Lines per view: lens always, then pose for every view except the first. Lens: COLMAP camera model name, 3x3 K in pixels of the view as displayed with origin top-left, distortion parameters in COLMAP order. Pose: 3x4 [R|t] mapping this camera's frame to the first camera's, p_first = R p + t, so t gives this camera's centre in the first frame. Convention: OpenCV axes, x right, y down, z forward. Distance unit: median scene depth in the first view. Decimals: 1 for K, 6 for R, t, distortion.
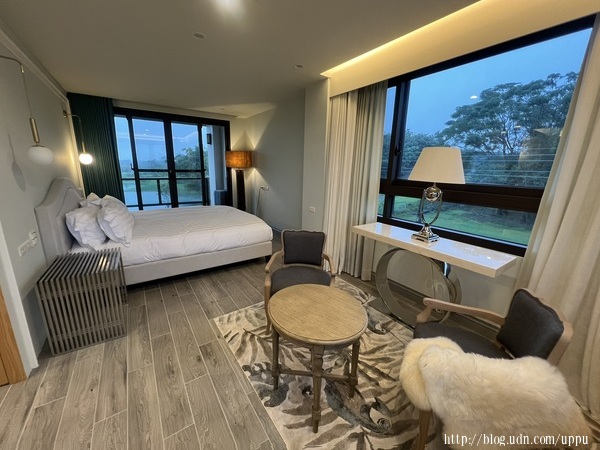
lens RADIAL K [[242.1, 0, 299.0], [0, 242.1, 225.6], [0, 0, 1]] dist [-0.002171, 0.000331]
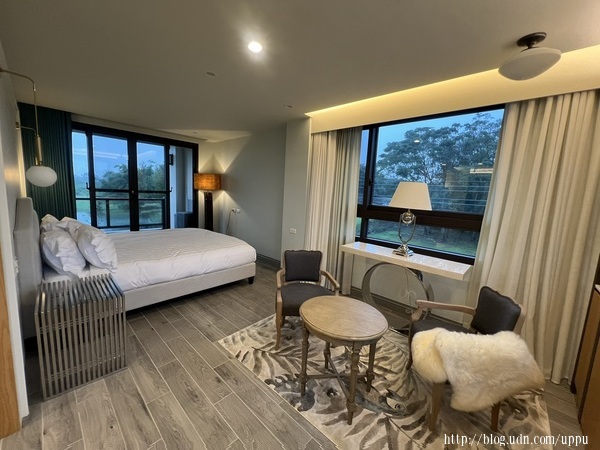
lens RADIAL K [[242.1, 0, 301.0], [0, 242.1, 225.6], [0, 0, 1]] dist [-0.002171, 0.000331]
pose [[0.975446, -0.002728, 0.220221, -0.241248], [0.022773, 0.995813, -0.088532, 0.006952], [-0.219057, 0.091373, 0.971424, -0.088471]]
